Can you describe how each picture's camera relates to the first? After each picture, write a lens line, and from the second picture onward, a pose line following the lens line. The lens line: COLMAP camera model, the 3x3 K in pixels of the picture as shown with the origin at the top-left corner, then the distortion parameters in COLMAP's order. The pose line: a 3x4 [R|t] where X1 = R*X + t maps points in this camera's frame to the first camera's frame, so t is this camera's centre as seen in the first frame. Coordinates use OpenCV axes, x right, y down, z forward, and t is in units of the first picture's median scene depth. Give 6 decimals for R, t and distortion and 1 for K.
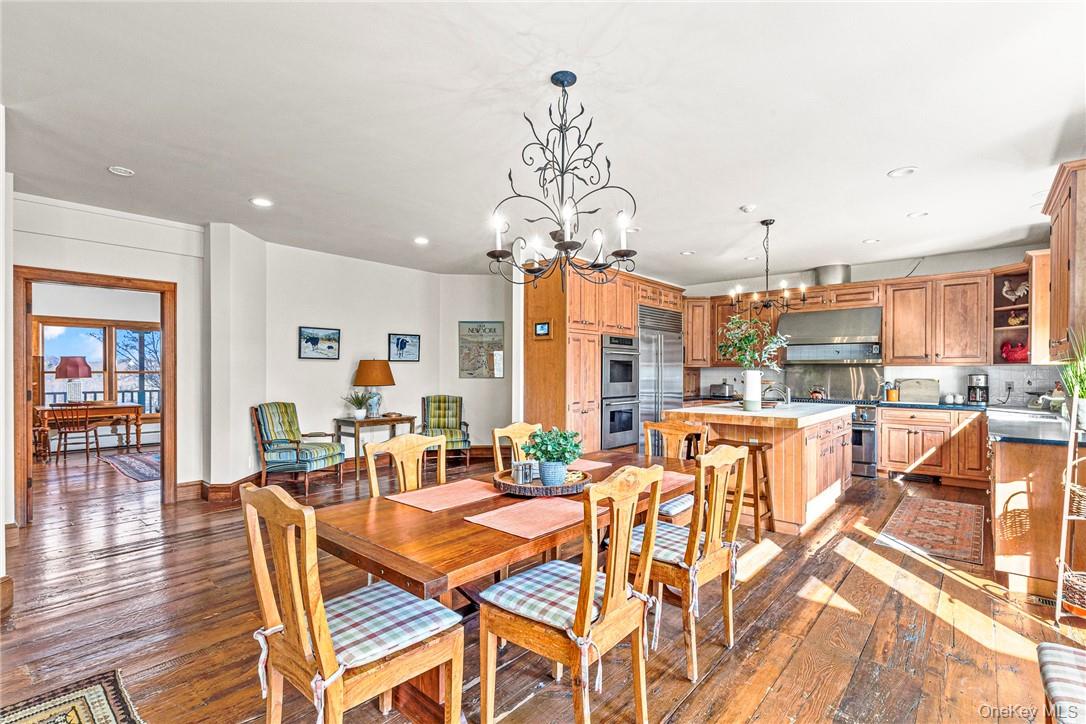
lens RADIAL K [[501.9, 0, 544.7], [0, 501.9, 369.1], [0, 0, 1]] dist [-0.000286, 0.000050]
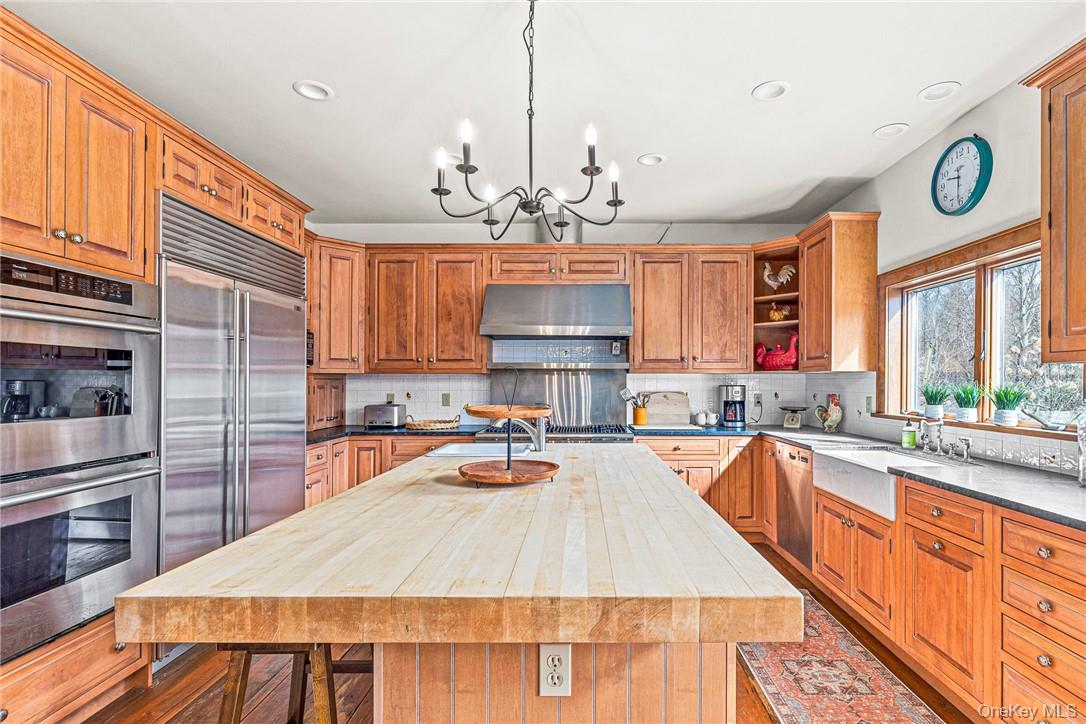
lens RADIAL K [[526.4, 0, 585.1], [0, 526.4, 378.3], [0, 0, 1]] dist [-0.000007, -0.000038]
pose [[0.747229, 0.002477, 0.664562, 0.164412], [-0.001978, 0.999997, -0.001503, 0.002039], [-0.664563, -0.000191, 0.747232, 0.526251]]
